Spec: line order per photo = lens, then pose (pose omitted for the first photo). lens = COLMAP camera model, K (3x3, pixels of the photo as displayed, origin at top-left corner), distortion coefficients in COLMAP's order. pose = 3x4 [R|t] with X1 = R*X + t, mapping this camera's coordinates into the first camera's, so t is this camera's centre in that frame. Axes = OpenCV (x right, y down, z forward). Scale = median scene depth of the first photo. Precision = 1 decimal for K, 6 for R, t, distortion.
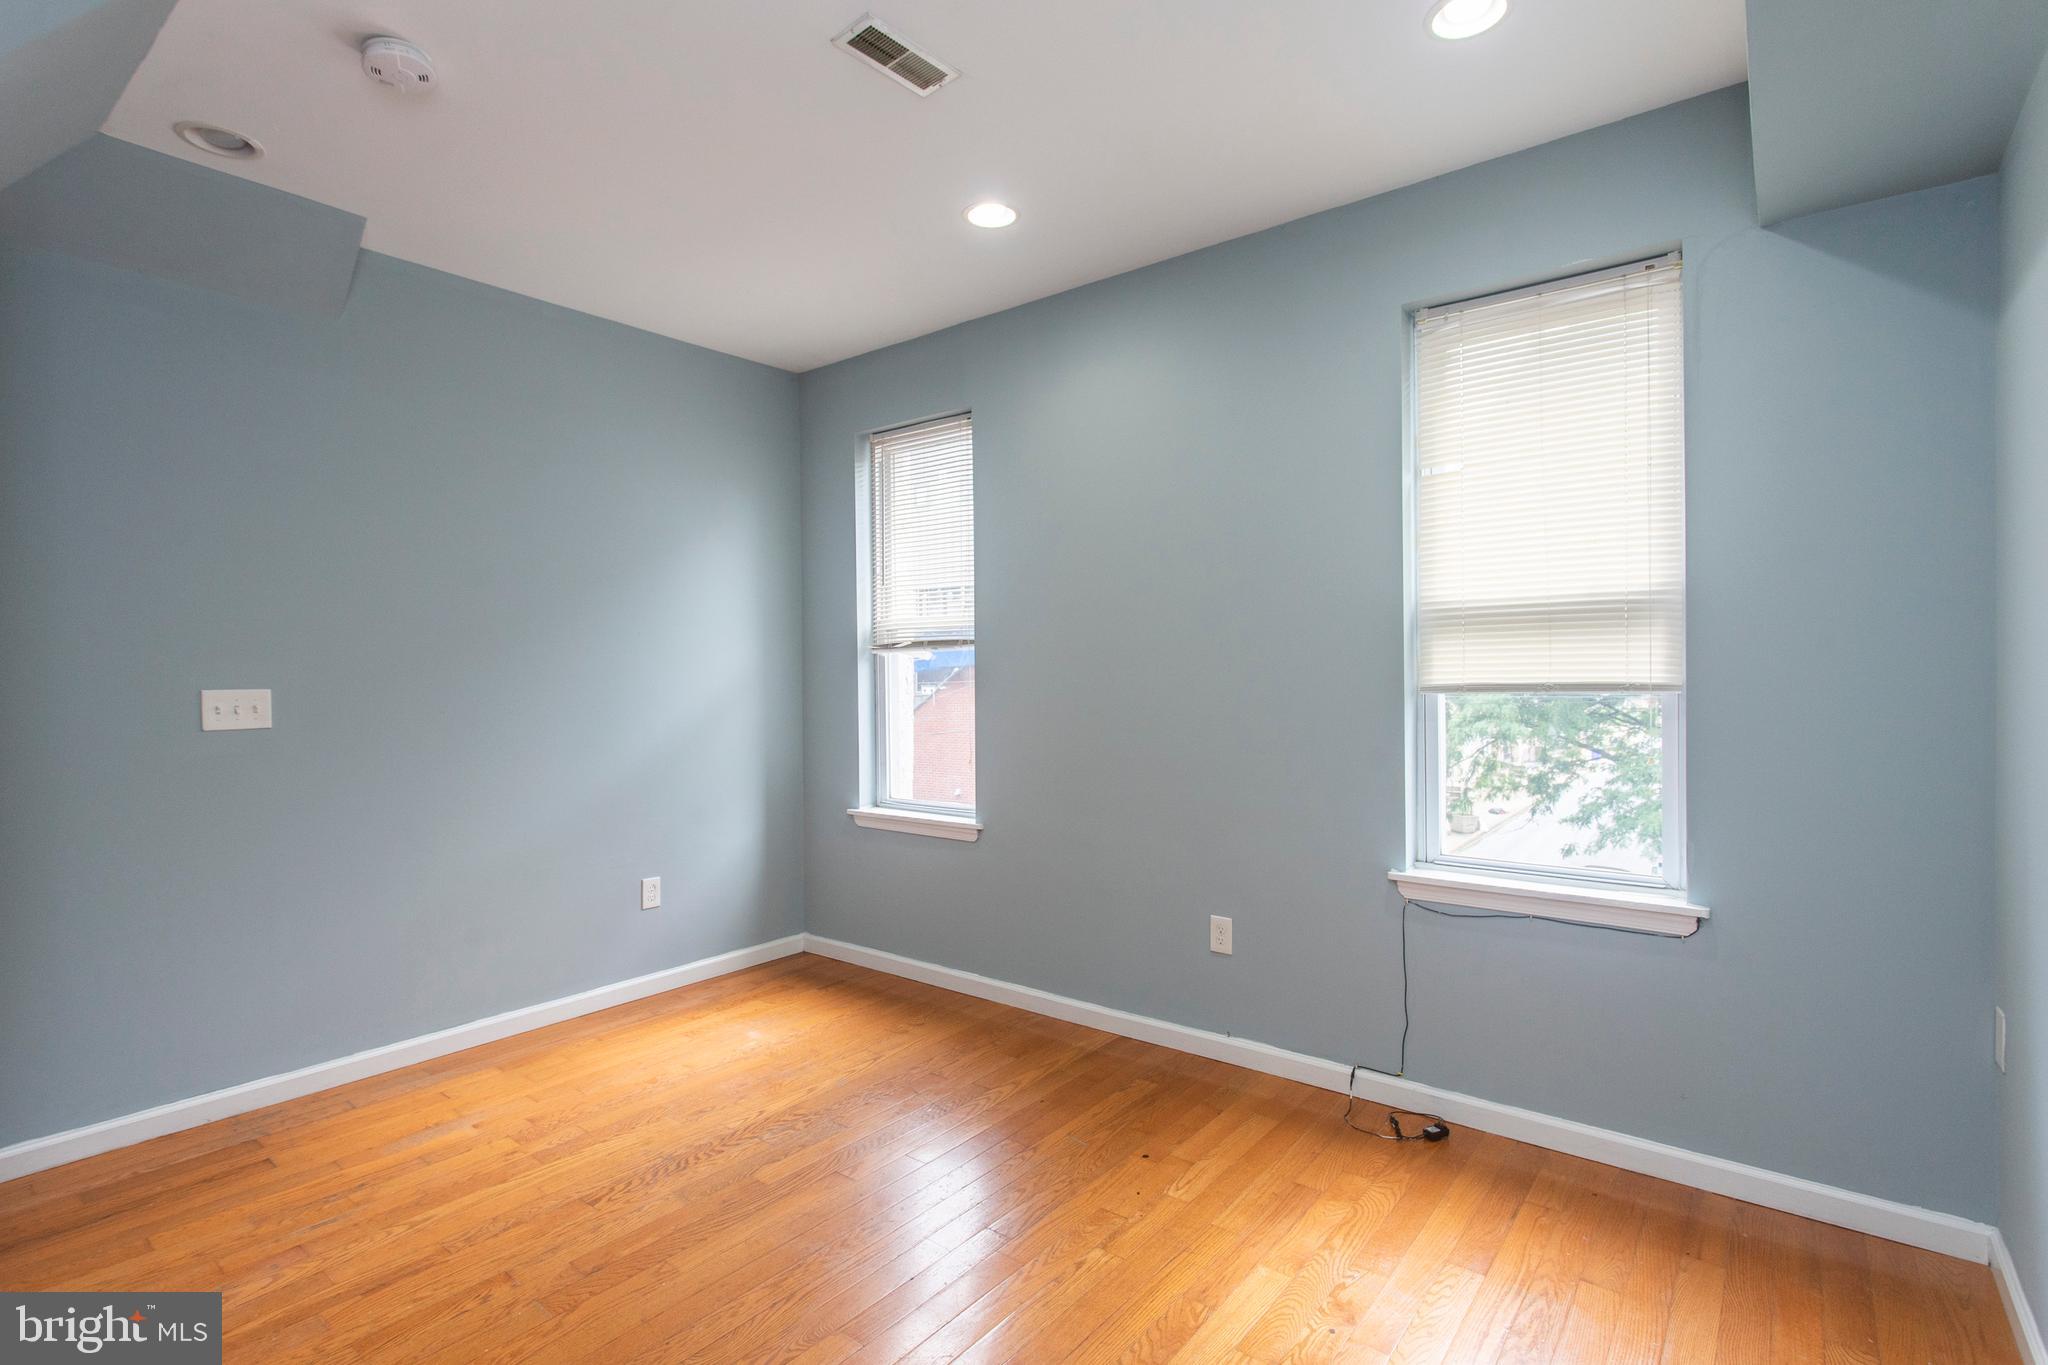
lens RADIAL K [[976.4, 0, 1030.4], [0, 976.4, 681.0], [0, 0, 1]] dist [-0.001716, 0.001280]
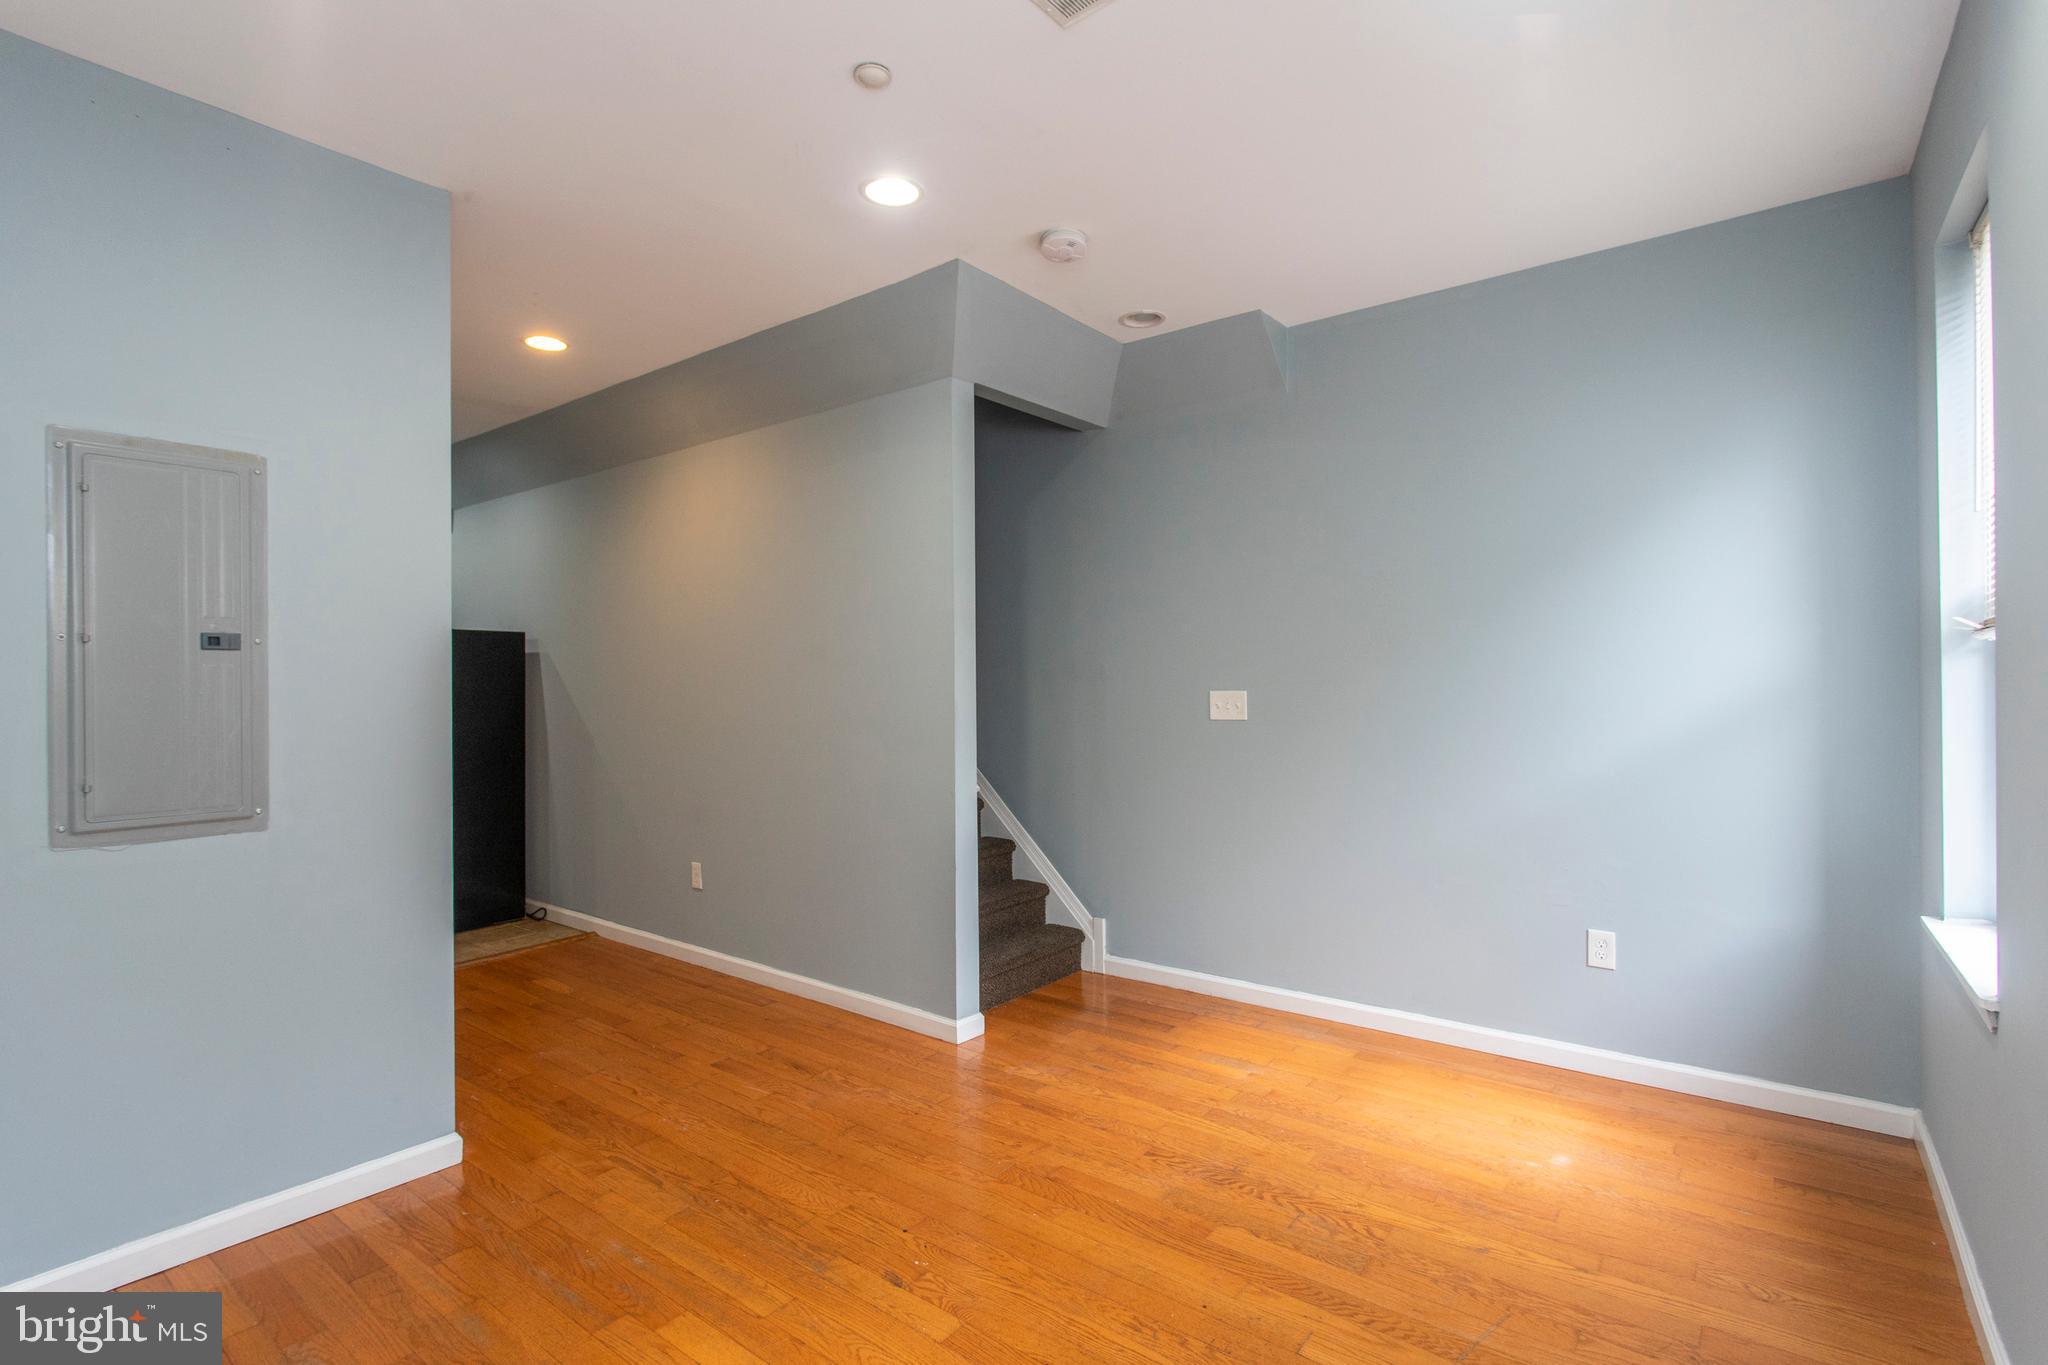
lens RADIAL K [[976.4, 0, 1032.7], [0, 976.4, 685.2], [0, 0, 1]] dist [-0.001716, 0.001280]
pose [[0.008109, 0.013113, -0.999881, 0.559966], [0.004178, 0.999905, 0.013147, -0.018557], [0.999958, -0.004284, 0.008053, 0.716146]]
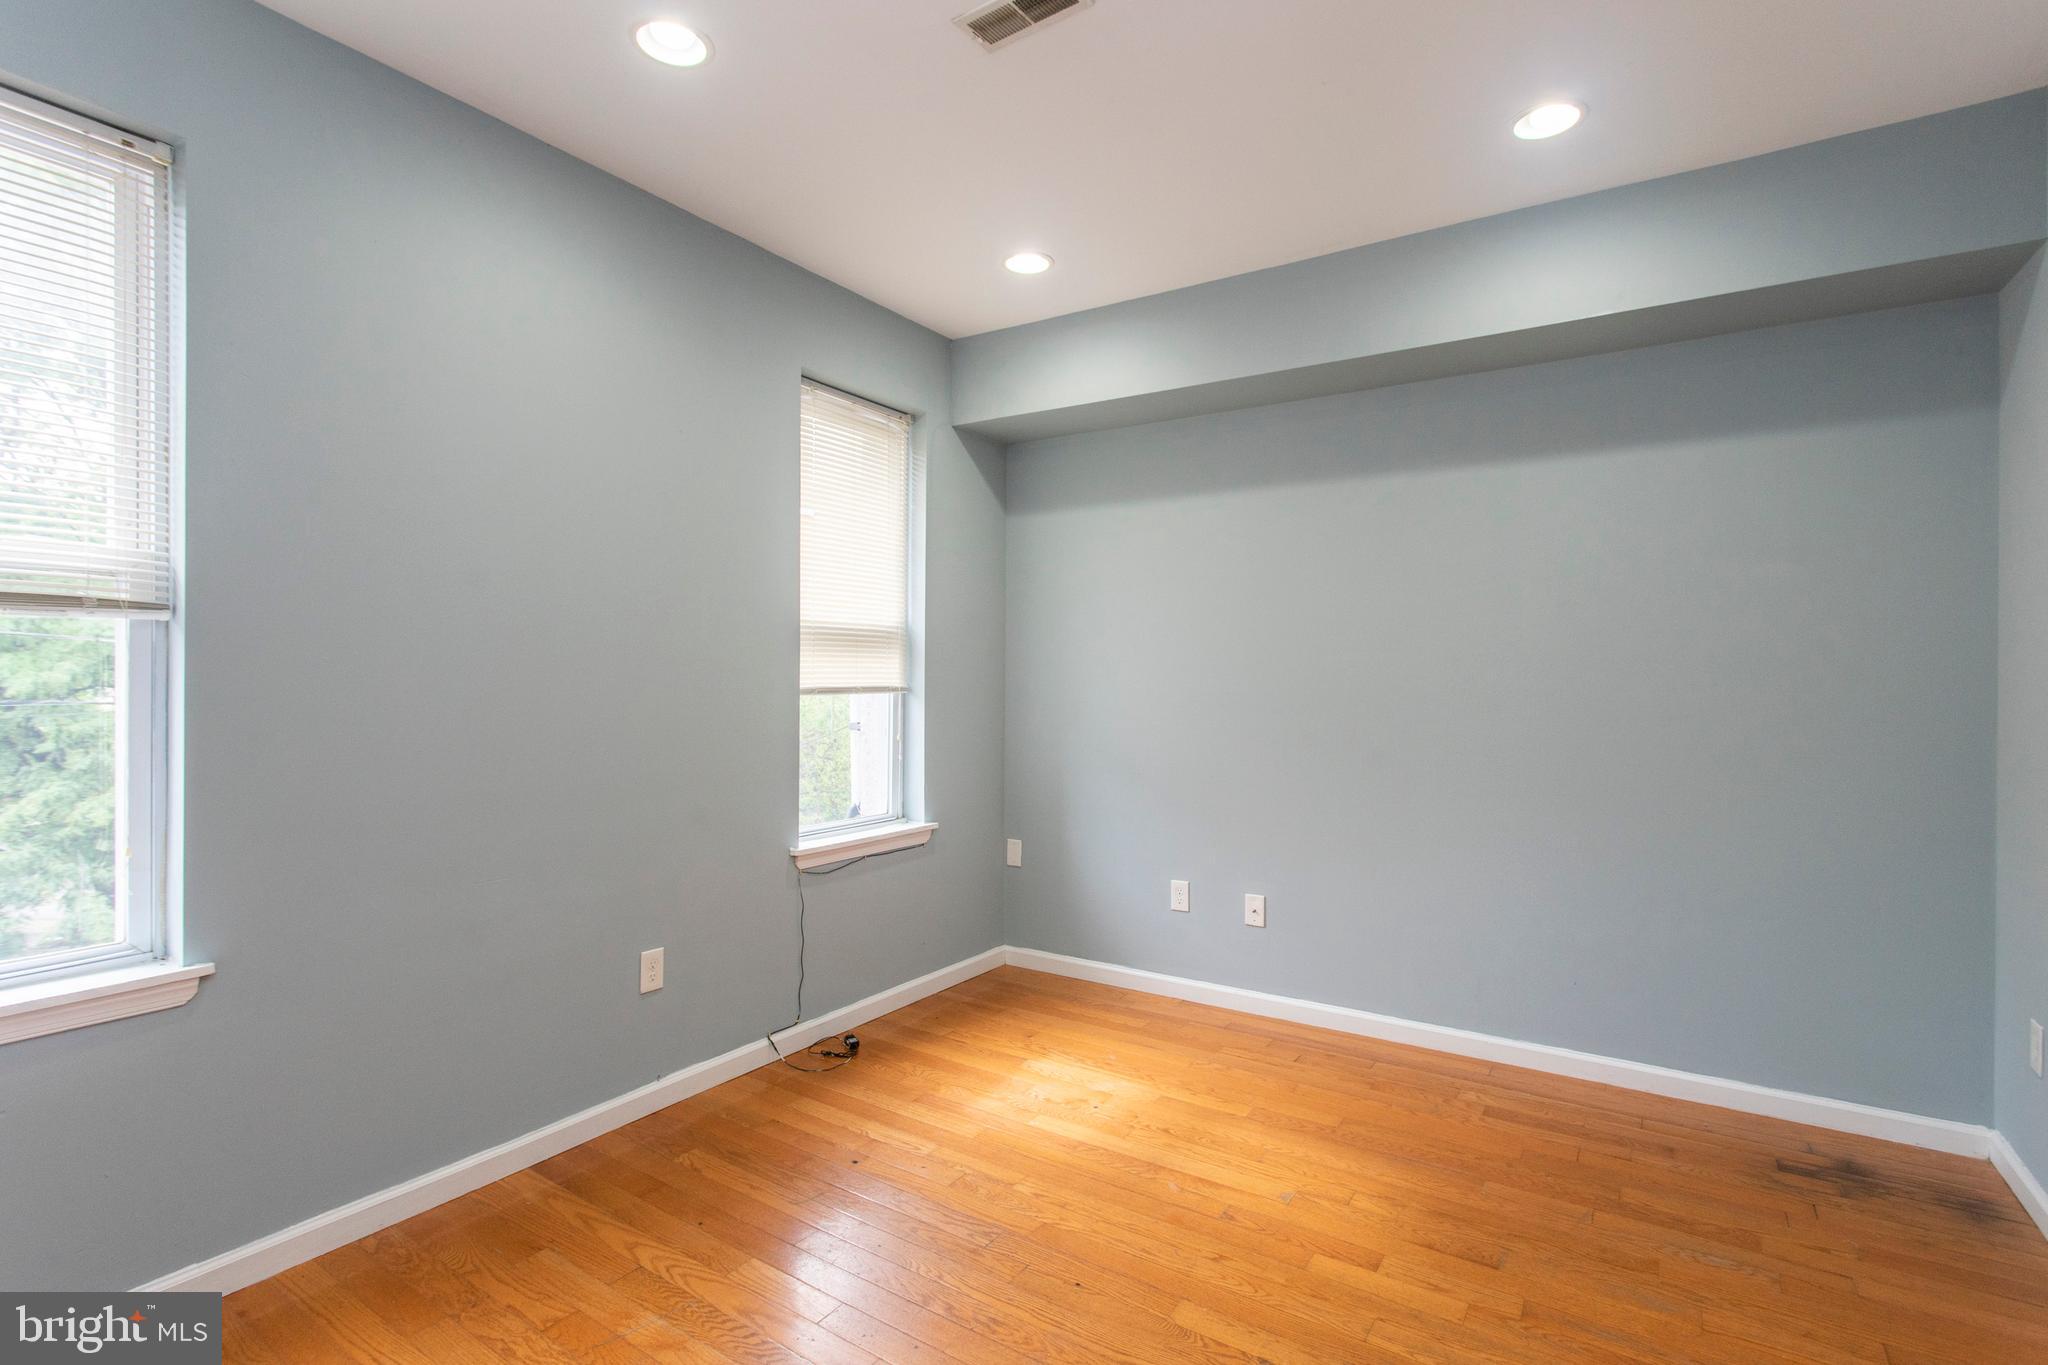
lens RADIAL K [[976.4, 0, 1020.8], [0, 976.4, 673.8], [0, 0, 1]] dist [-0.001716, 0.001280]
pose [[-0.086698, 0.008722, 0.996196, -0.820535], [-0.001932, 0.999958, -0.008923, -0.003609], [-0.996233, -0.002698, -0.086678, 0.840552]]
